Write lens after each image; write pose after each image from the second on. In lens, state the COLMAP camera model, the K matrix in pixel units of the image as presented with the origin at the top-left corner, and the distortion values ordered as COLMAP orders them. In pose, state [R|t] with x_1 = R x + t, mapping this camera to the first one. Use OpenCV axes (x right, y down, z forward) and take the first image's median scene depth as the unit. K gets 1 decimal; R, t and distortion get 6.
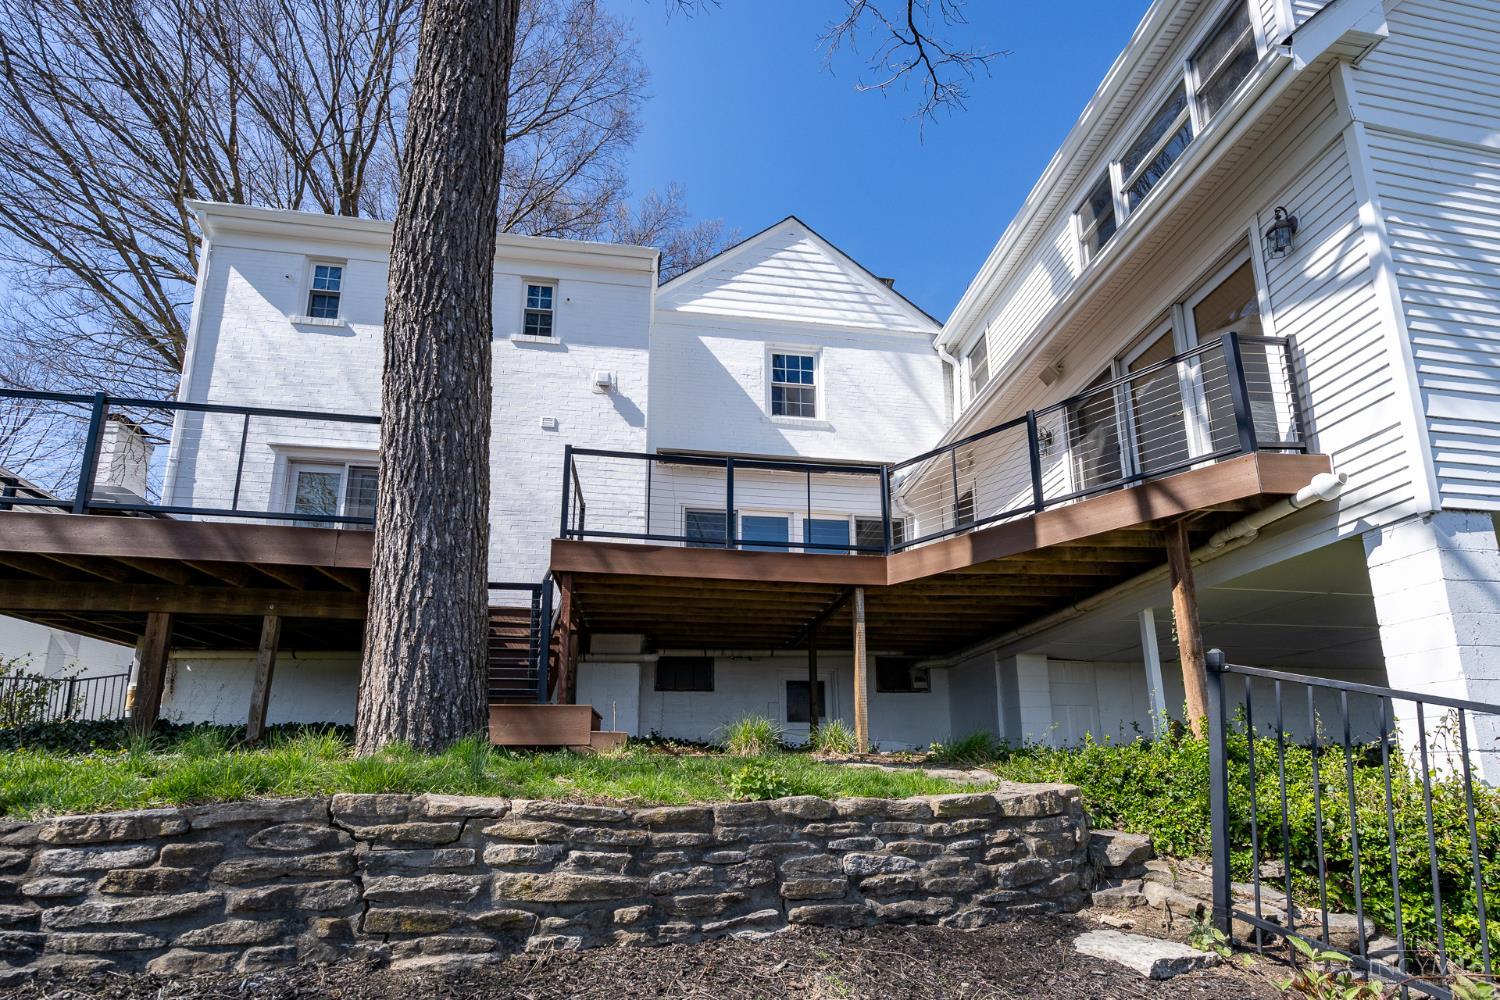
lens RADIAL K [[715.4, 0, 755.3], [0, 715.4, 612.1], [0, 0, 1]] dist [-0.004724, -0.000126]
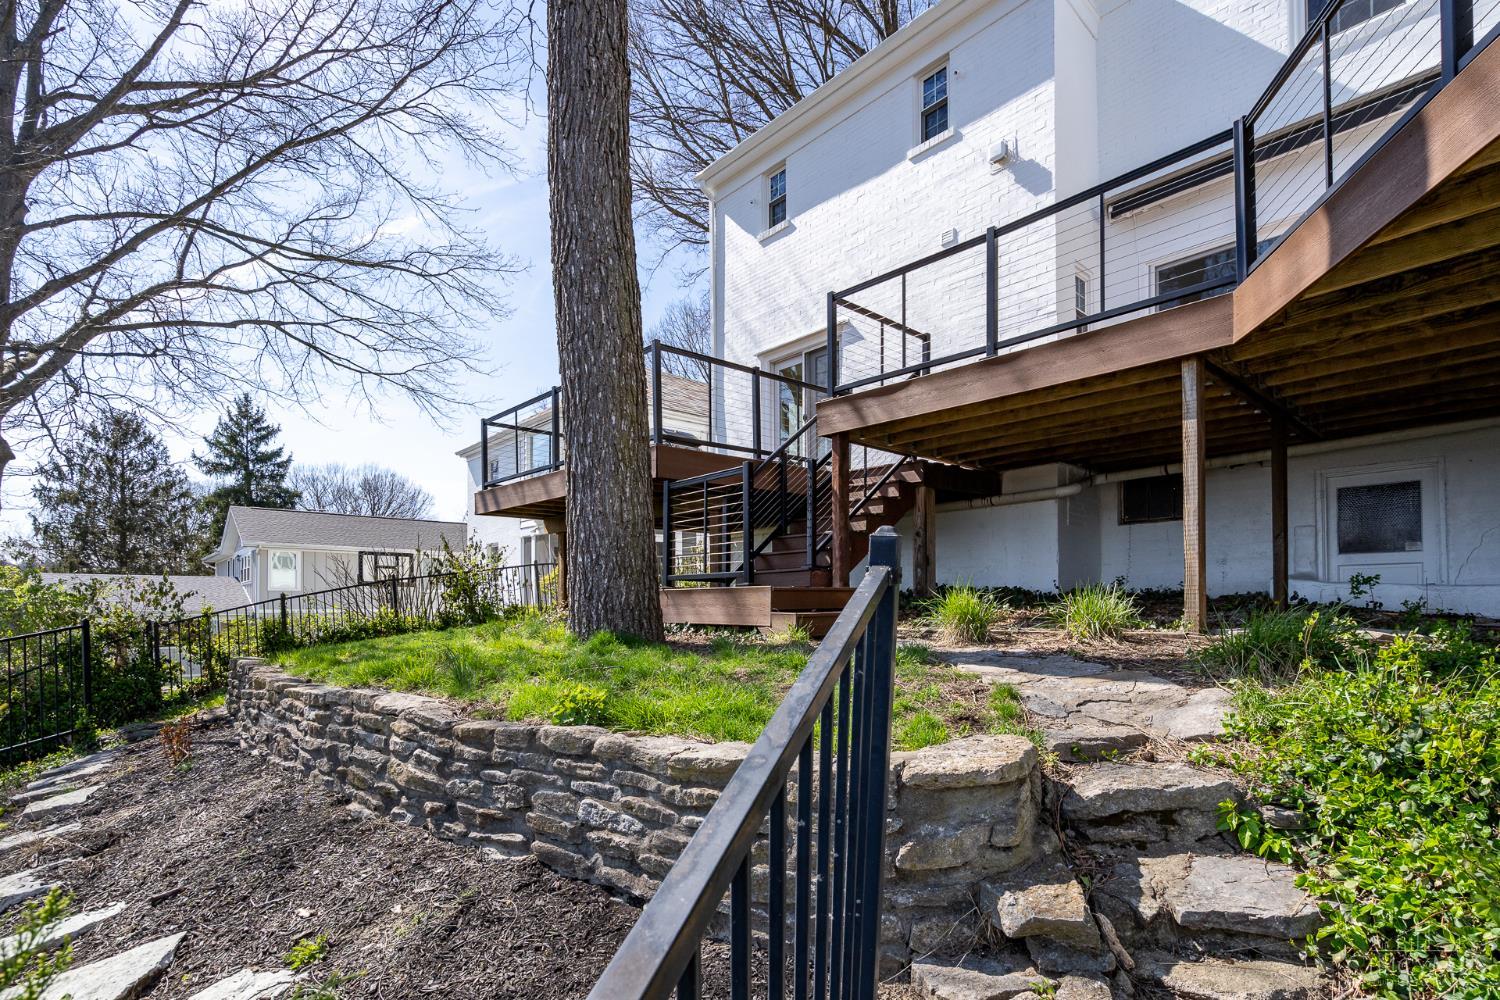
lens RADIAL K [[727.6, 0, 758.9], [0, 727.6, 572.5], [0, 0, 1]] dist [-0.001916, 0.000018]
pose [[0.548937, -0.029734, -0.835335, 0.956522], [0.197249, 0.975751, 0.094889, 0.022350], [0.812257, -0.216856, 0.541491, 0.713478]]
